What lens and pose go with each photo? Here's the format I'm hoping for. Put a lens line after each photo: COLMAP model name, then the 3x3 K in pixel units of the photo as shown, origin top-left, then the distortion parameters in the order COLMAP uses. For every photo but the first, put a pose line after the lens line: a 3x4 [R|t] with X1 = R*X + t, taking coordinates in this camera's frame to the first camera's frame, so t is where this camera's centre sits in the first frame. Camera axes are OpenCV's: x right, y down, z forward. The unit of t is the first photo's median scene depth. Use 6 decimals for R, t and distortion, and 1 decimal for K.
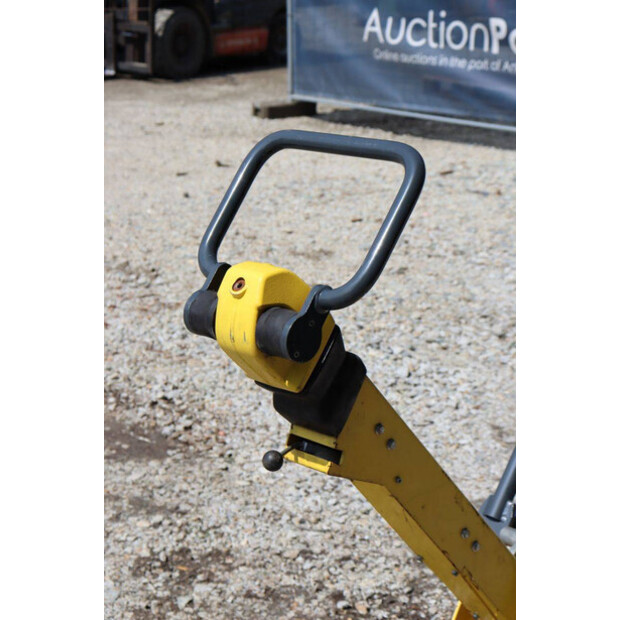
lens RADIAL K [[1476.4, 0, 308.4], [0, 1476.4, 315.0], [0, 0, 1]] dist [0.414648, 0.000000]
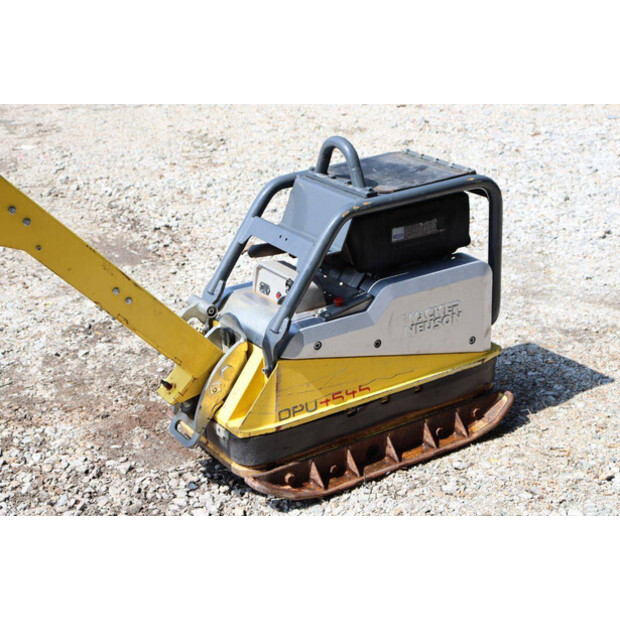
lens RADIAL K [[1121.2, 0, 314.7], [0, 1121.2, 313.1], [0, 0, 1]] dist [0.247464, 0.000000]
pose [[0.978656, 0.041555, -0.201258, 0.207604], [-0.021135, 0.994501, 0.102571, 0.021112], [0.204414, -0.096128, 0.974153, -0.007349]]
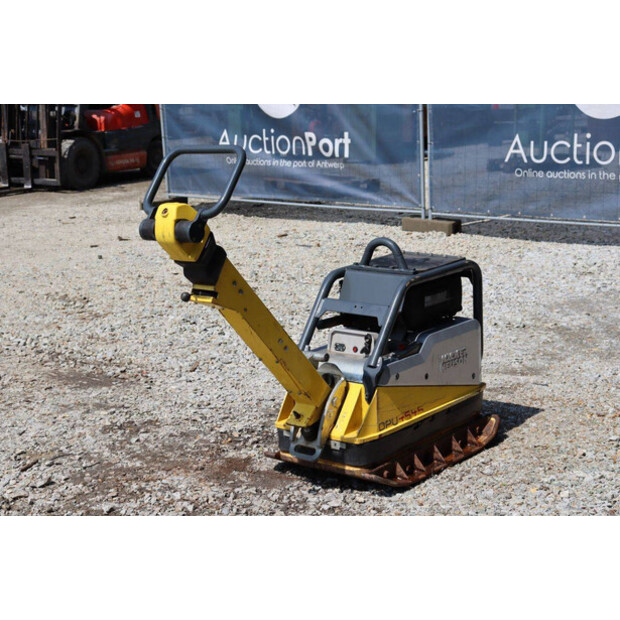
lens RADIAL K [[1255.7, 0, 332.0], [0, 1255.7, 315.5], [0, 0, 1]] dist [0.253693, 0.000000]
pose [[0.991073, -0.063213, 0.117383, -0.010715], [0.071219, 0.995320, -0.065309, 0.093053], [-0.112705, 0.073086, 0.990937, -0.297240]]
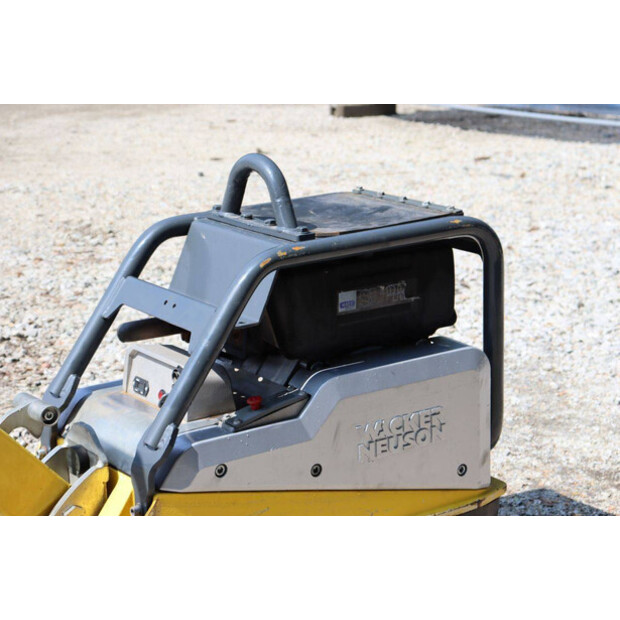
lens RADIAL K [[1419.9, 0, 314.6], [0, 1419.9, 298.9], [0, 0, 1]] dist [0.406966, 0.000000]
pose [[0.986989, 0.018595, -0.159711, 0.198755], [-0.024968, 0.998966, -0.037990, 0.051397], [0.158839, 0.041483, 0.986433, 0.078877]]
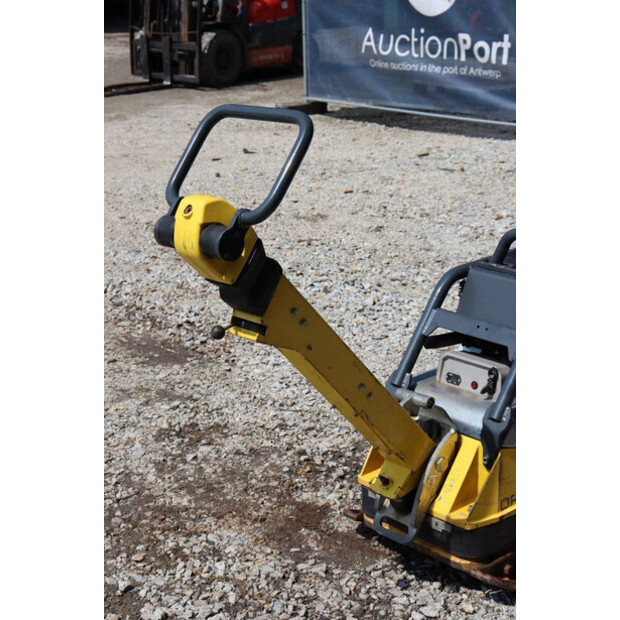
lens RADIAL K [[1204.7, 0, 310.5], [0, 1204.7, 312.6], [0, 0, 1]] dist [0.252548, 0.000000]
pose [[0.999487, -0.012125, -0.029647, 0.036868], [0.012860, 0.999611, 0.024732, 0.018132], [0.029335, -0.025101, 0.999254, -0.066033]]
